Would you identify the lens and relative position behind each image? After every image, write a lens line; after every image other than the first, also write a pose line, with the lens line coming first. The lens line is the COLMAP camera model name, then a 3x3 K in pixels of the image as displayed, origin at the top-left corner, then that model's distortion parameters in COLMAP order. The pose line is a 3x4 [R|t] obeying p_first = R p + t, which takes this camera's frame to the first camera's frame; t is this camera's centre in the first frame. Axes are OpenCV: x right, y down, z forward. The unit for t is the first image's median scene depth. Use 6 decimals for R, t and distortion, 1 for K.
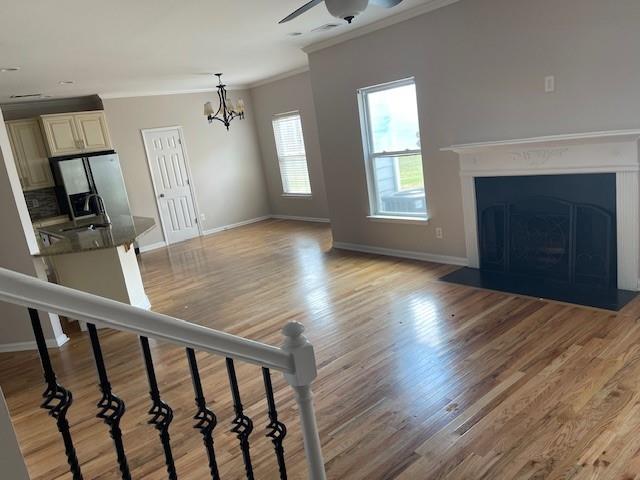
lens RADIAL K [[485.8, 0, 320.0], [0, 485.8, 240.0], [0, 0, 1]] dist [0.091703, -0.117556]
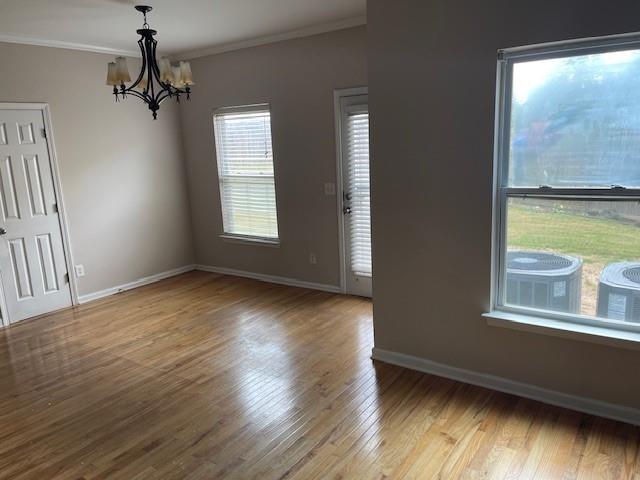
lens RADIAL K [[485.8, 0, 320.0], [0, 485.8, 240.0], [0, 0, 1]] dist [0.091703, -0.117556]
pose [[0.961760, 0.045140, 0.270149, -0.137914], [-0.032632, 0.998185, -0.050616, -0.066386], [-0.271943, 0.039865, 0.961487, 0.404432]]
